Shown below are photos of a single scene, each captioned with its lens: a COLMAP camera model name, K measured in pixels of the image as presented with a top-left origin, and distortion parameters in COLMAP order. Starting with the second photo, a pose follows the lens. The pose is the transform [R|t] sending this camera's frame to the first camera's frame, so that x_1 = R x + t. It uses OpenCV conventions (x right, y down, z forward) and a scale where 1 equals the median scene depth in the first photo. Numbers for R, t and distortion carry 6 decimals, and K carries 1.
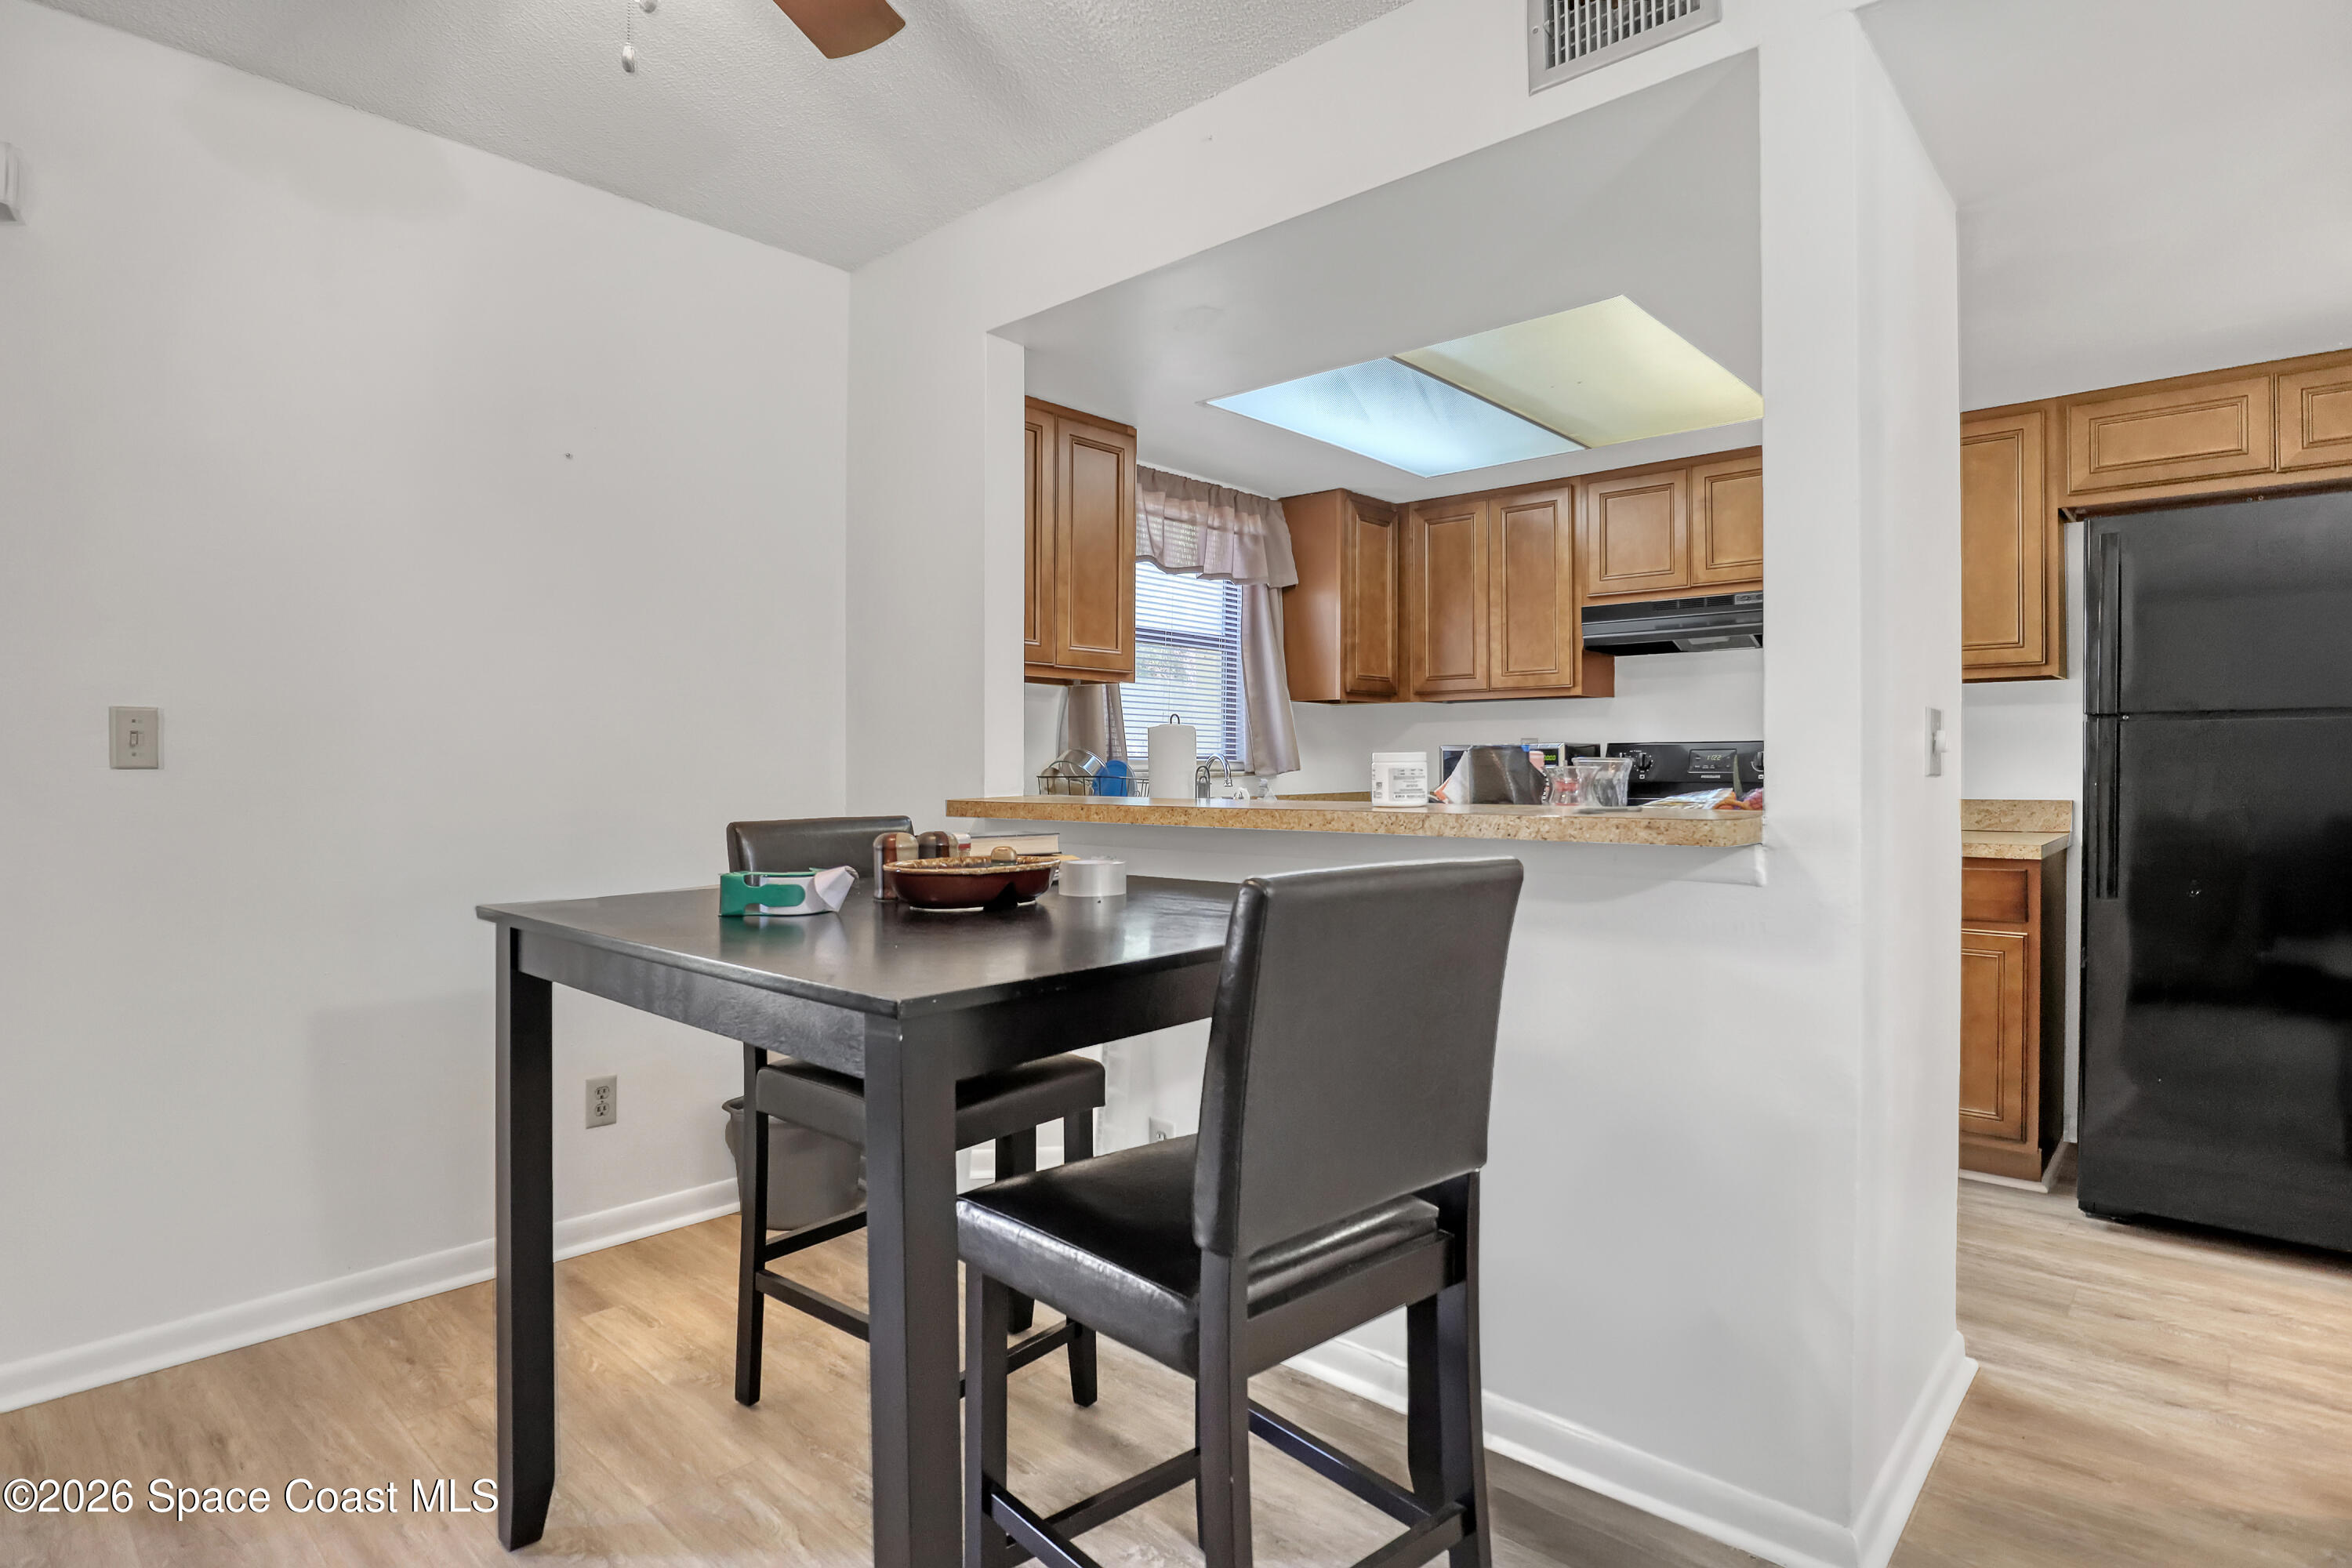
lens RADIAL K [[1222.0, 0, 1187.0], [0, 1222.0, 783.6], [0, 0, 1]] dist [-0.057368, 0.017276]
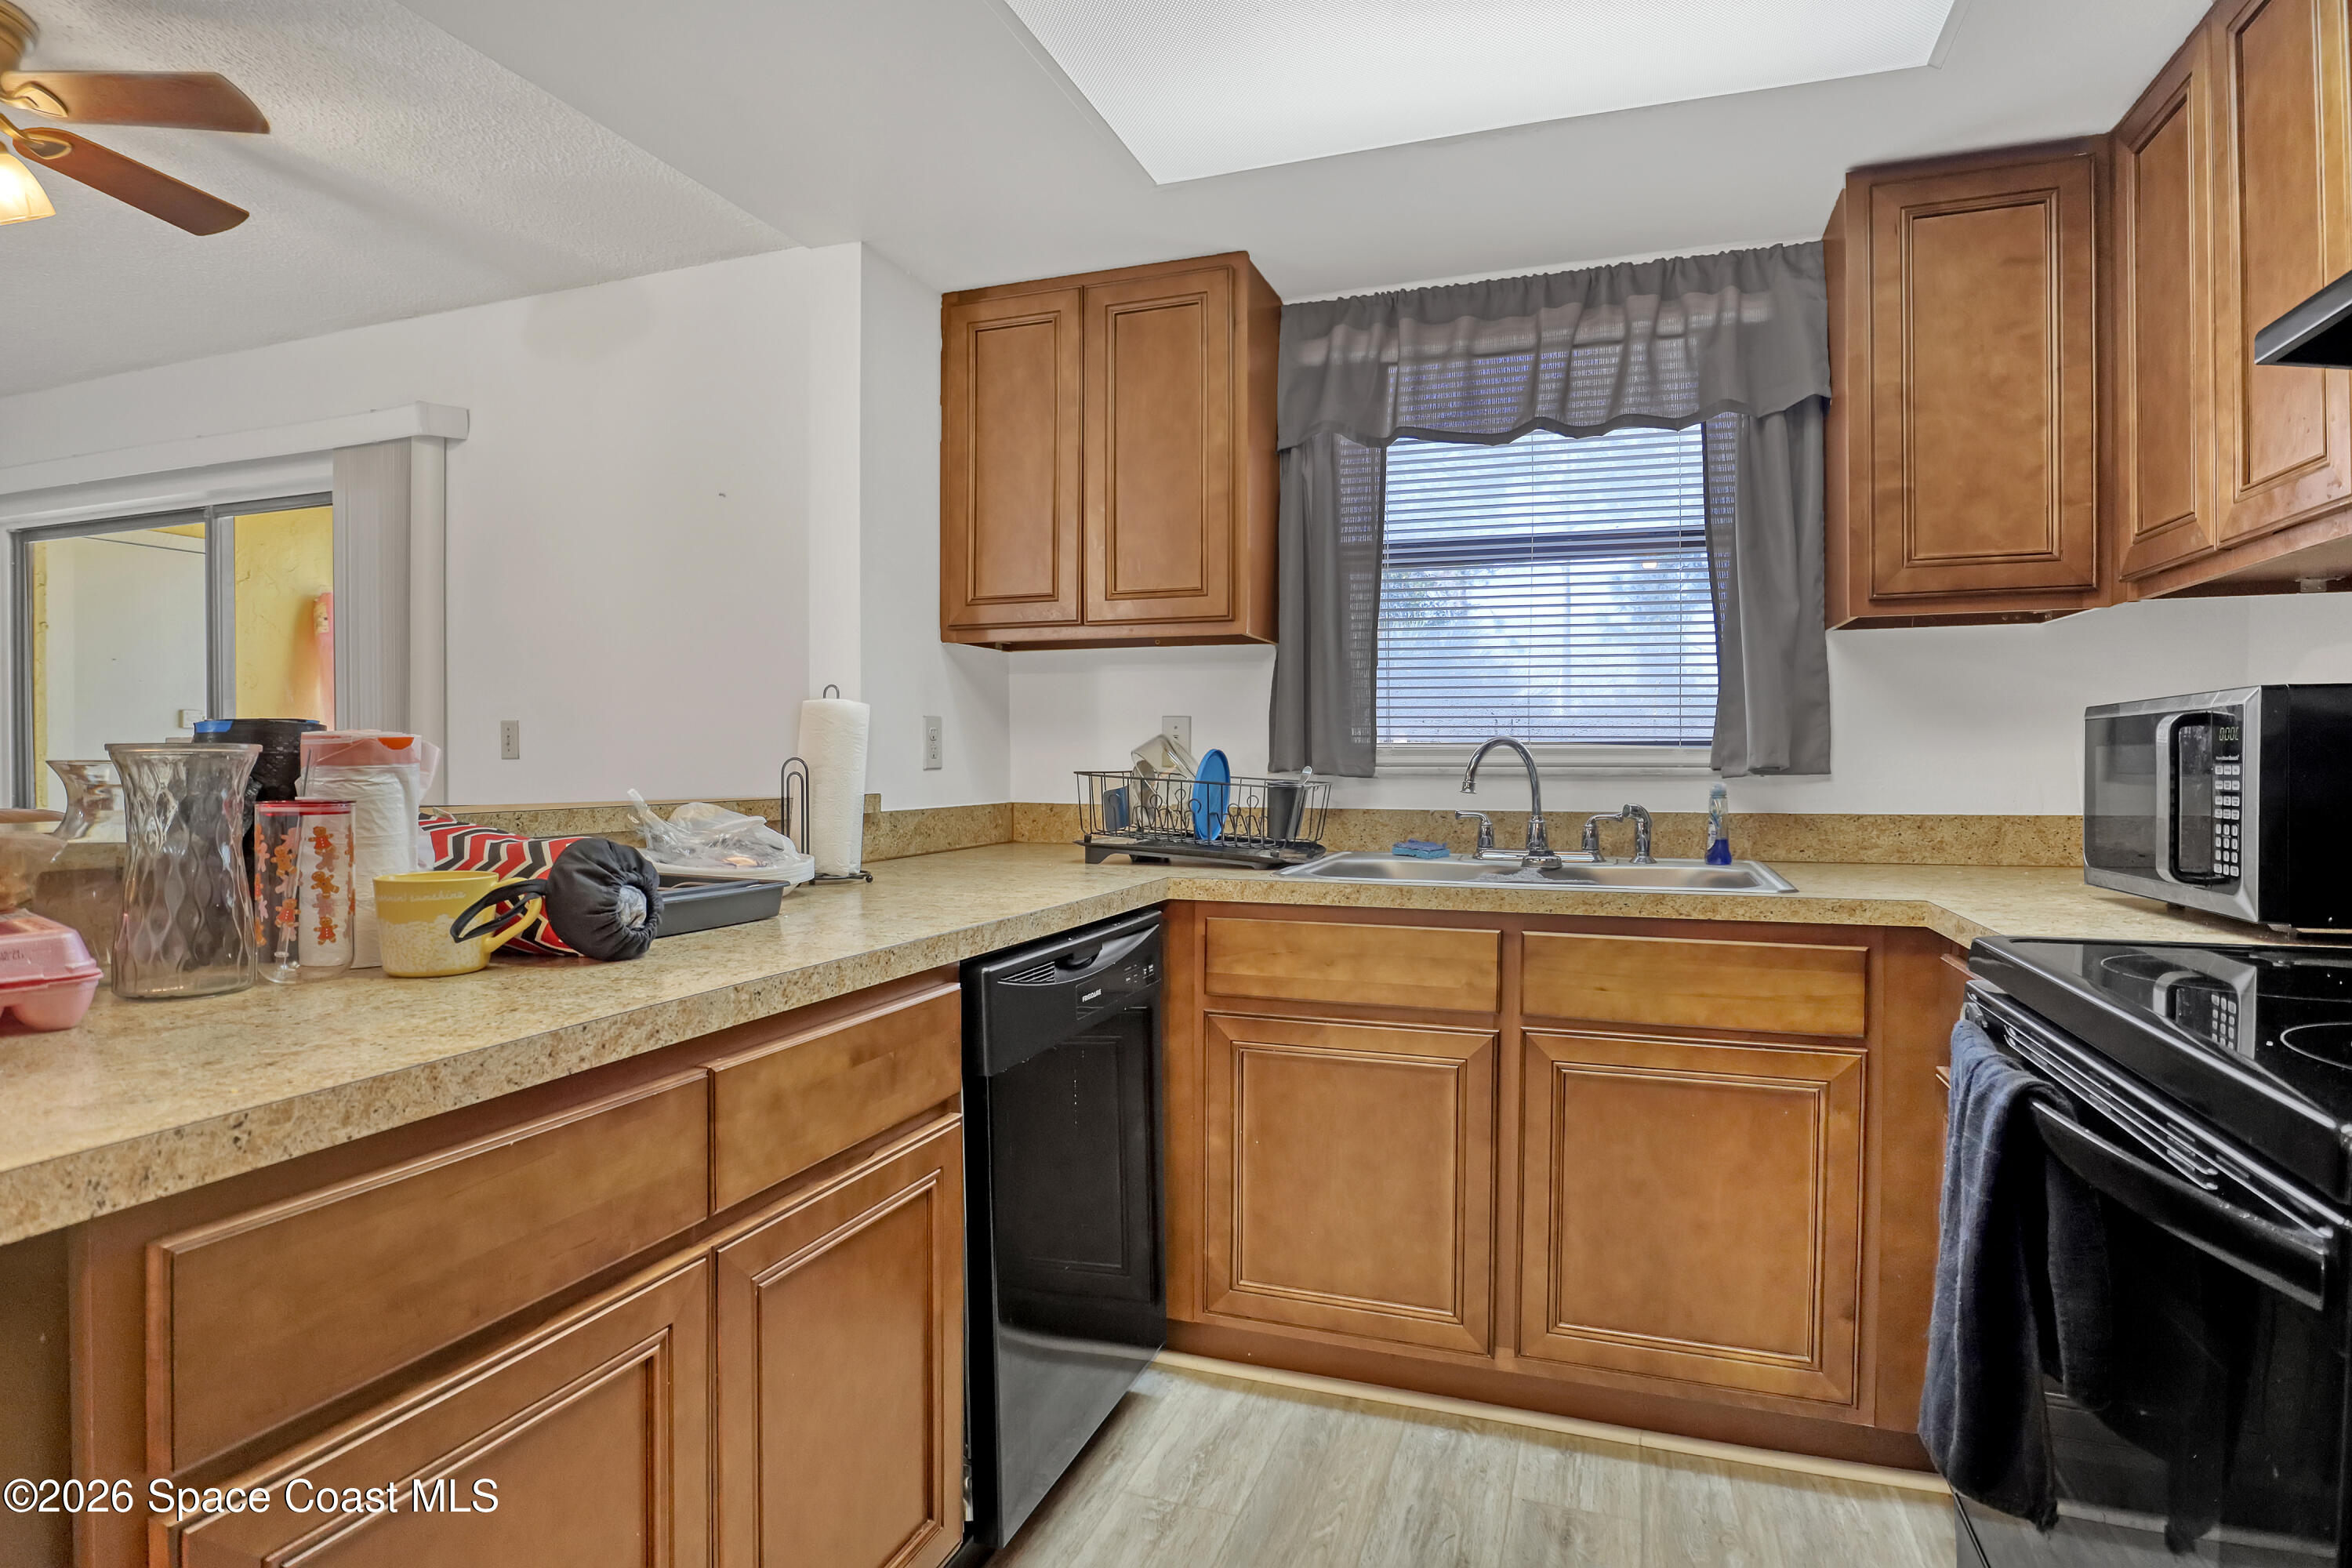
lens RADIAL K [[1234.2, 0, 1152.0], [0, 1234.2, 791.4], [0, 0, 1]] dist [-0.052912, 0.018594]
pose [[0.370120, 0.023642, -0.928683, 0.468252], [-0.015814, 0.999692, 0.019147, -0.006130], [0.928849, 0.007599, 0.370379, 0.577109]]
